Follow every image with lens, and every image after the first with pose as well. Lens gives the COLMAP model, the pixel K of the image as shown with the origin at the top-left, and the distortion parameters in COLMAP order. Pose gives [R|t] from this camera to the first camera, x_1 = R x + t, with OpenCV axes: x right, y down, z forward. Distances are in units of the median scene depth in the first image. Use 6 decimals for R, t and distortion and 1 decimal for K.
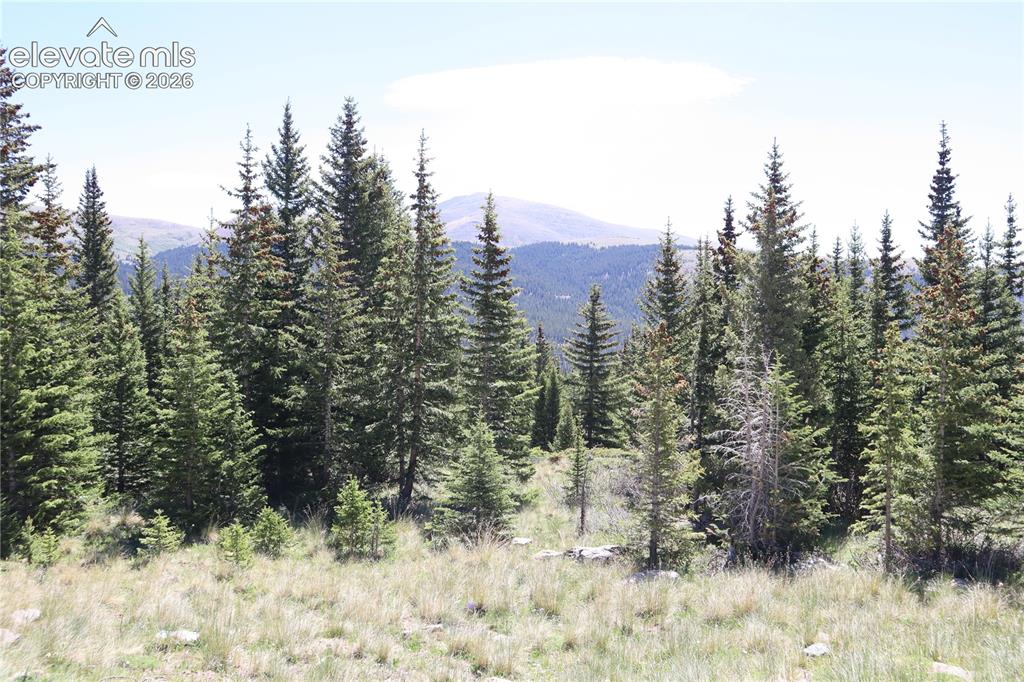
lens RADIAL K [[879.6, 0, 495.9], [0, 879.6, 312.7], [0, 0, 1]] dist [0.008268, 0.003626]
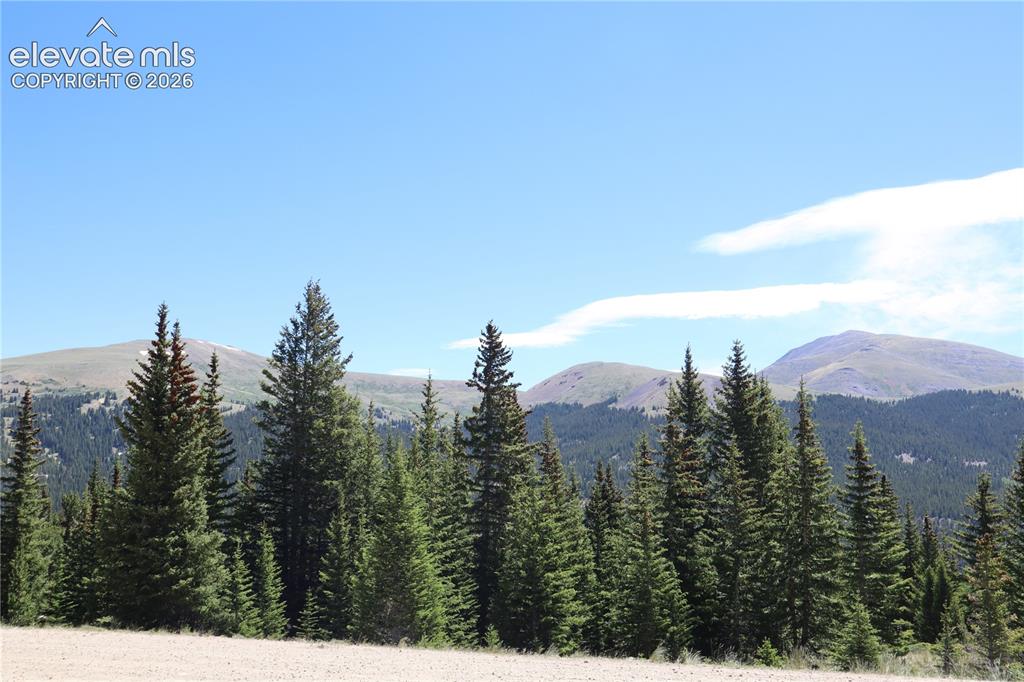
lens RADIAL K [[1088.1, 0, 502.9], [0, 1088.1, 344.8], [0, 0, 1]] dist [-0.004224, 0.000000]
pose [[0.945280, -0.048360, -0.322657, 0.020225], [0.006177, 0.991429, -0.130500, -0.045206], [0.326203, 0.121366, 0.937476, -0.642422]]
